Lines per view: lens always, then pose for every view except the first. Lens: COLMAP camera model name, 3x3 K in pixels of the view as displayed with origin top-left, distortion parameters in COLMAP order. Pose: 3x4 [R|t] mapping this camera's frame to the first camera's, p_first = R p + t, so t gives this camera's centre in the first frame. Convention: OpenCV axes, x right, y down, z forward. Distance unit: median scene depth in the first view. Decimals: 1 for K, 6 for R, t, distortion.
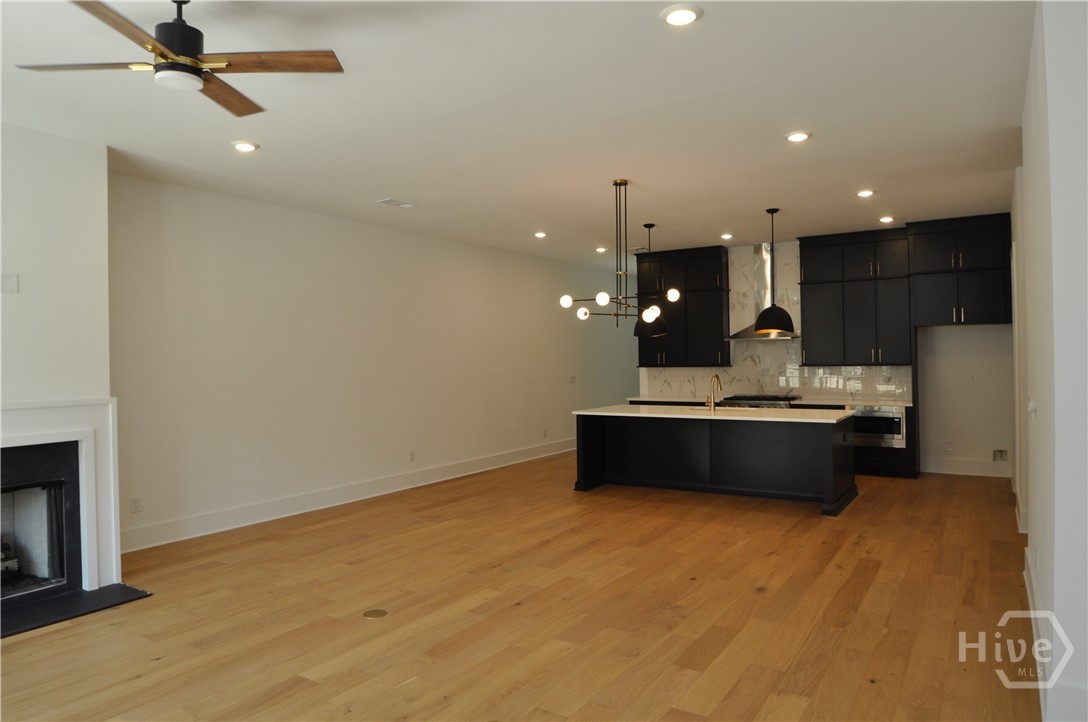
lens RADIAL K [[704.8, 0, 527.9], [0, 704.8, 357.7], [0, 0, 1]] dist [-0.032292, -0.001558]
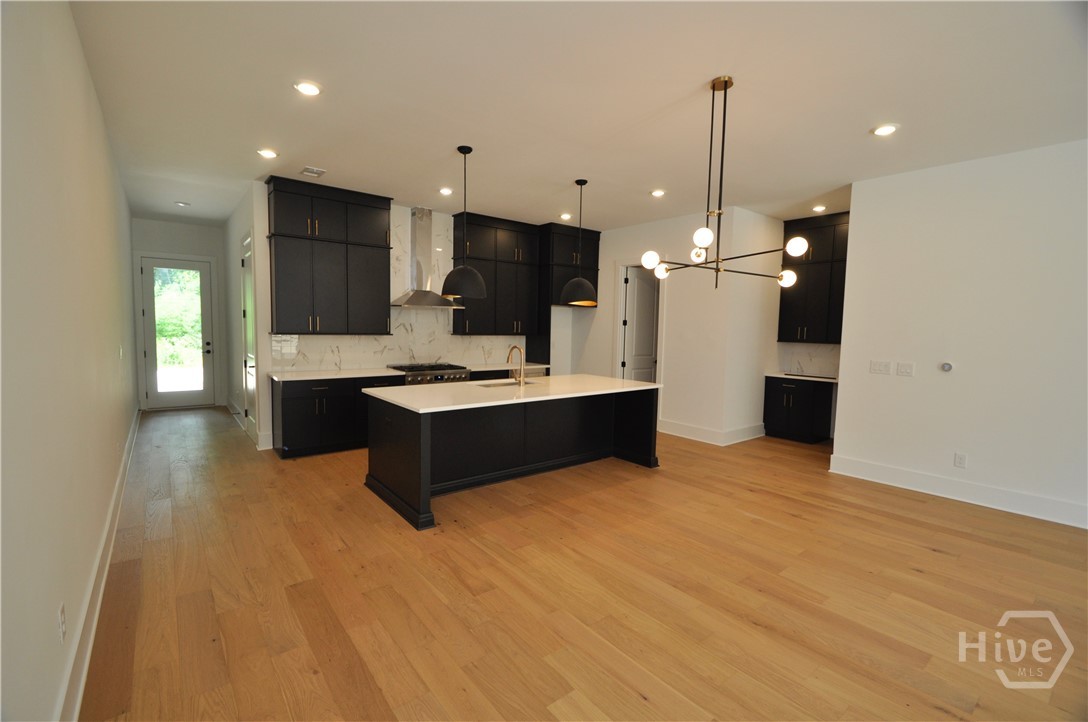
lens RADIAL K [[477.0, 0, 532.8], [0, 477.0, 361.7], [0, 0, 1]] dist [0.015684, -0.015774]
pose [[0.317370, -0.051723, 0.946890, -0.515633], [-0.022827, 0.997805, 0.062155, 0.009327], [-0.948027, -0.041341, 0.315493, 1.297391]]
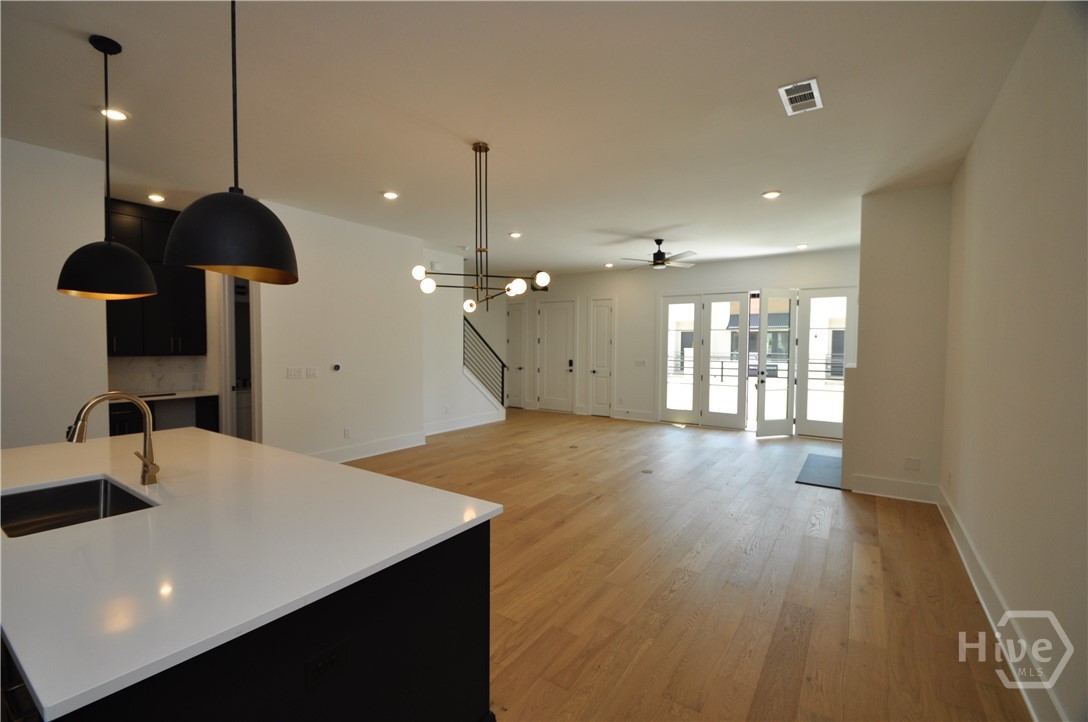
lens RADIAL K [[474.5, 0, 528.9], [0, 474.5, 355.2], [0, 0, 1]] dist [0.000265, -0.015626]
pose [[-0.999757, 0.006032, 0.021185, 0.077752], [0.006532, 0.999699, 0.023634, 0.000557], [-0.021036, 0.023766, -0.999496, 2.059904]]
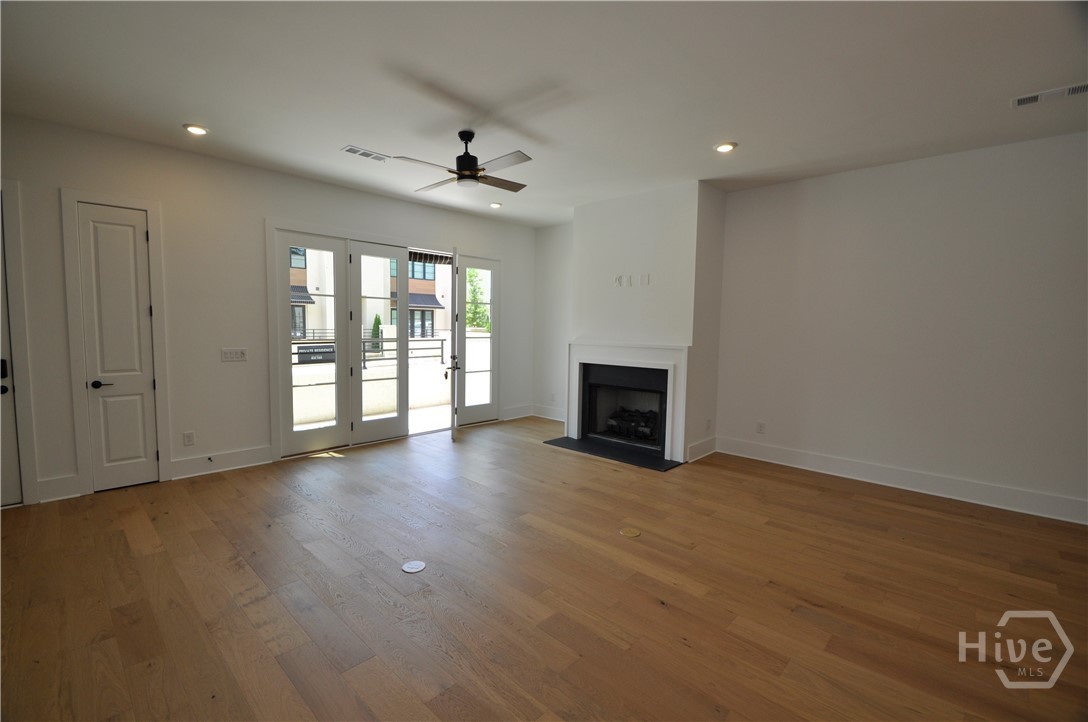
lens RADIAL K [[477.0, 0, 532.8], [0, 477.0, 361.7], [0, 0, 1]] dist [0.015684, -0.015774]
pose [[-0.188550, 0.086494, -0.978247, 0.523782], [-0.010925, 0.995868, 0.090157, -0.000820], [0.982003, 0.027687, -0.186826, 0.860783]]
